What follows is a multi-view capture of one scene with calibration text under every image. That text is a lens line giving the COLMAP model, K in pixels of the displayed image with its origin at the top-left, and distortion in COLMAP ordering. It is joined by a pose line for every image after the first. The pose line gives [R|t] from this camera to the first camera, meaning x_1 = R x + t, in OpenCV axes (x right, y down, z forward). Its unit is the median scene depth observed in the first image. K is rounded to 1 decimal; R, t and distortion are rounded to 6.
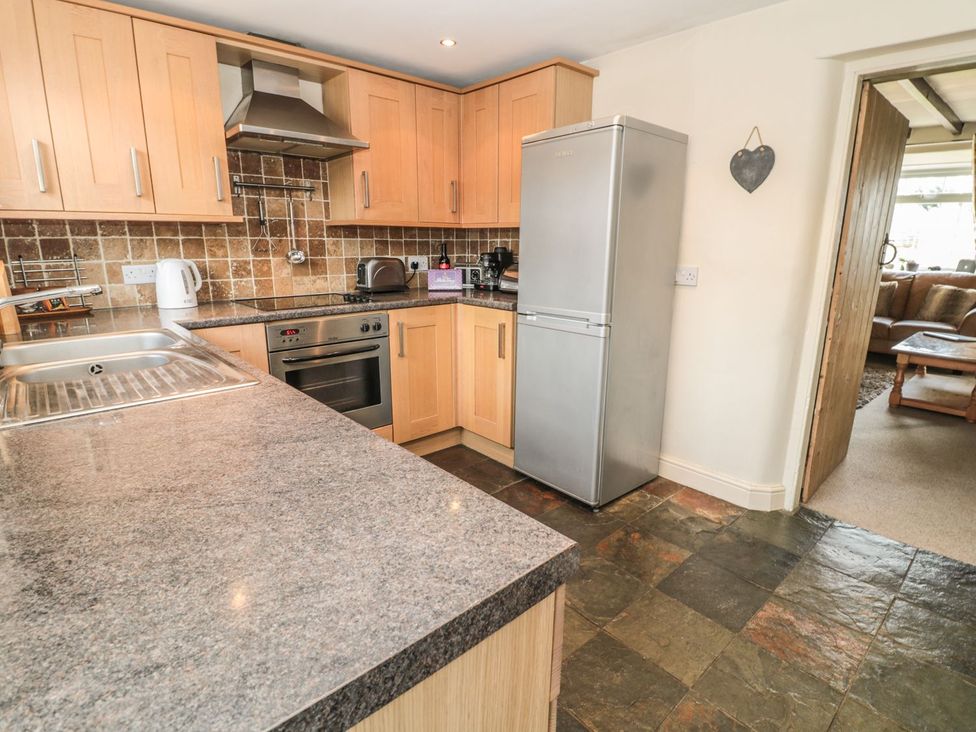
lens RADIAL K [[508.4, 0, 489.6], [0, 508.4, 361.8], [0, 0, 1]] dist [-0.000105, -0.013771]
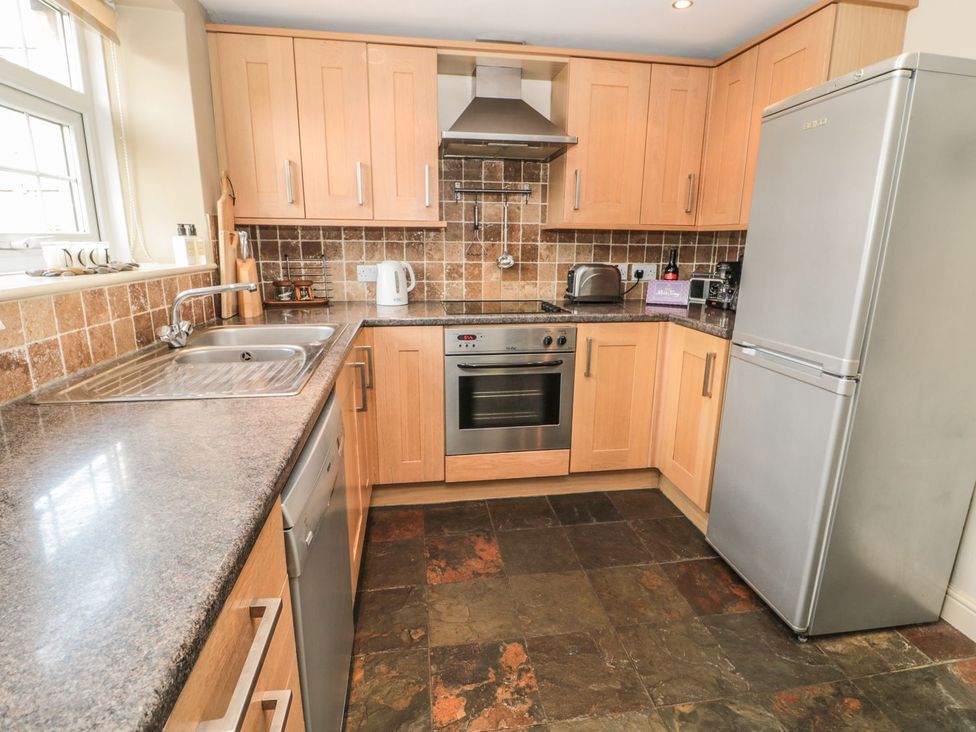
lens RADIAL K [[508.4, 0, 489.6], [0, 508.4, 361.8], [0, 0, 1]] dist [-0.000105, -0.013771]
pose [[0.840230, 0.127731, -0.526970, 0.147137], [-0.131550, 0.990843, 0.030418, -0.040538], [0.526030, 0.043765, 0.849339, 0.157901]]
